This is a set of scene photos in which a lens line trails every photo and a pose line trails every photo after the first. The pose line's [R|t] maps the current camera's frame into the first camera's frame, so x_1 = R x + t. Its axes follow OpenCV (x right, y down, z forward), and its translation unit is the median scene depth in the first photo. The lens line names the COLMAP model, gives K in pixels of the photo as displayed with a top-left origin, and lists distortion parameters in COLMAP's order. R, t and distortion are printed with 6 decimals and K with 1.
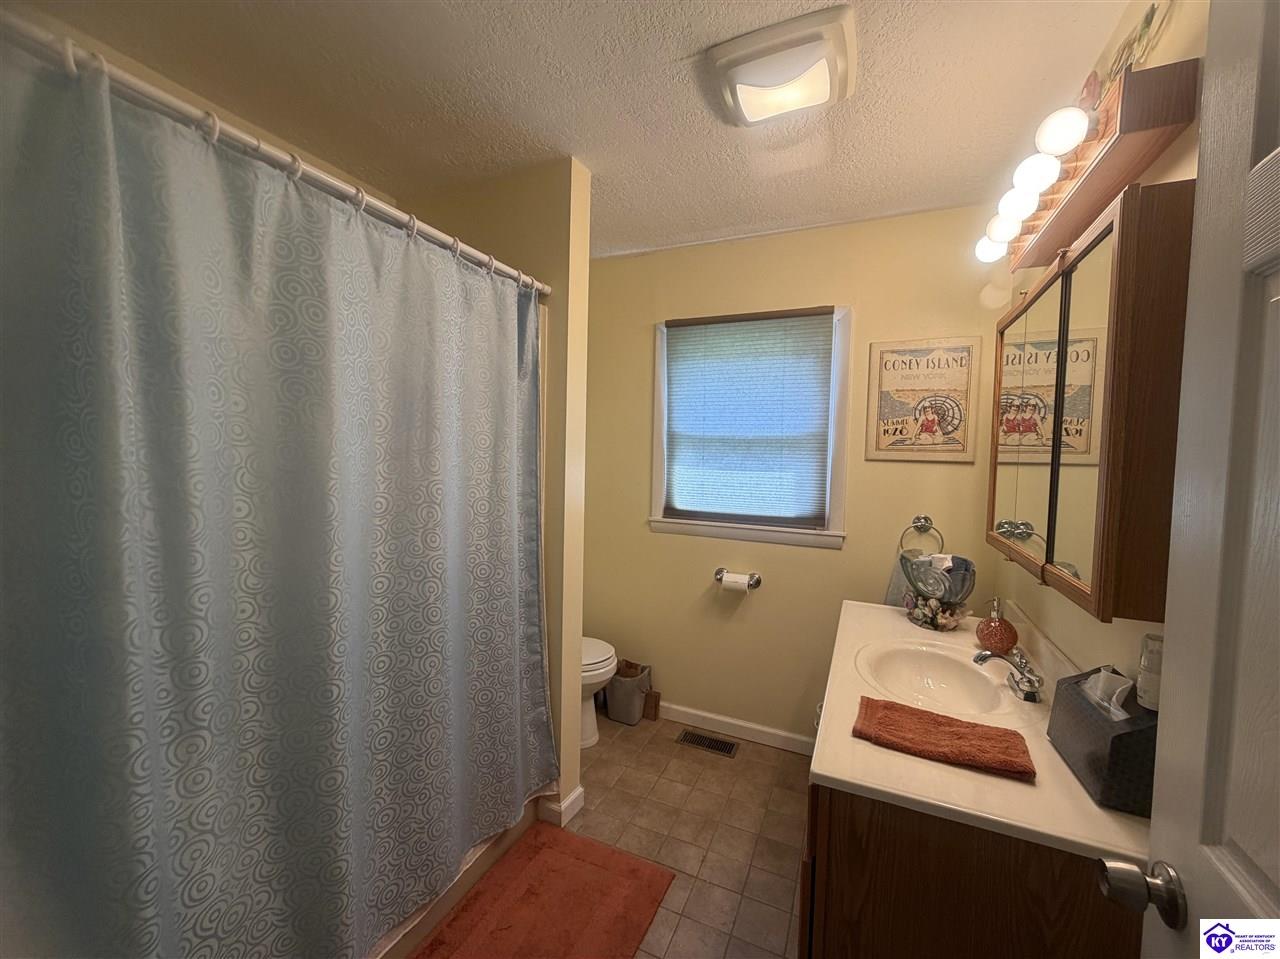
lens RADIAL K [[513.9, 0, 636.8], [0, 513.9, 484.0], [0, 0, 1]] dist [-0.000505, -0.000061]
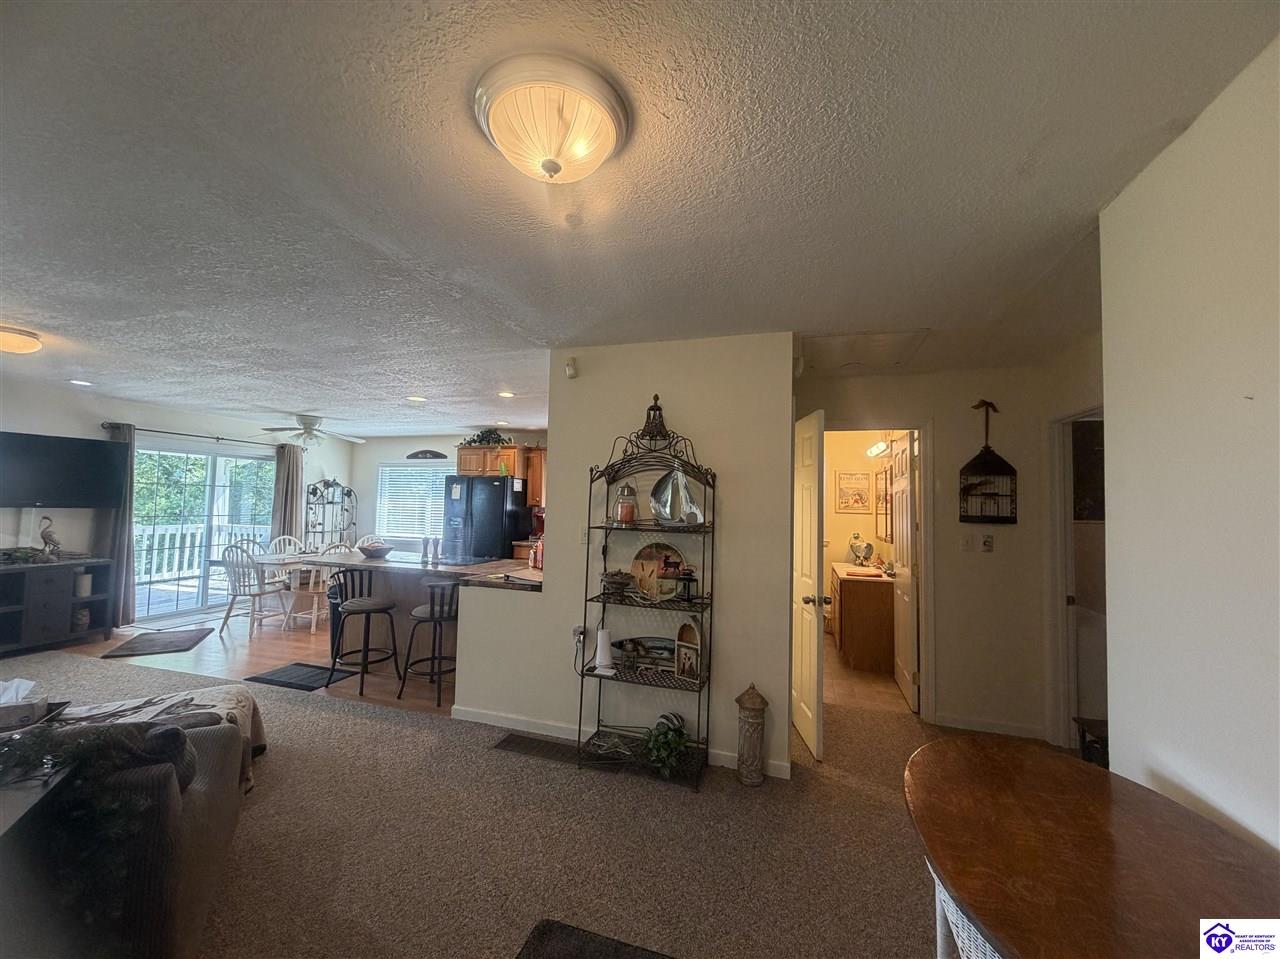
lens RADIAL K [[513.9, 0, 639.5], [0, 513.9, 476.4], [0, 0, 1]] dist [-0.000505, -0.000061]
pose [[0.991544, 0.014648, 0.128943, -0.985066], [0.000367, 0.993289, -0.115662, 0.080546], [-0.129772, 0.114731, 0.984884, -1.647411]]
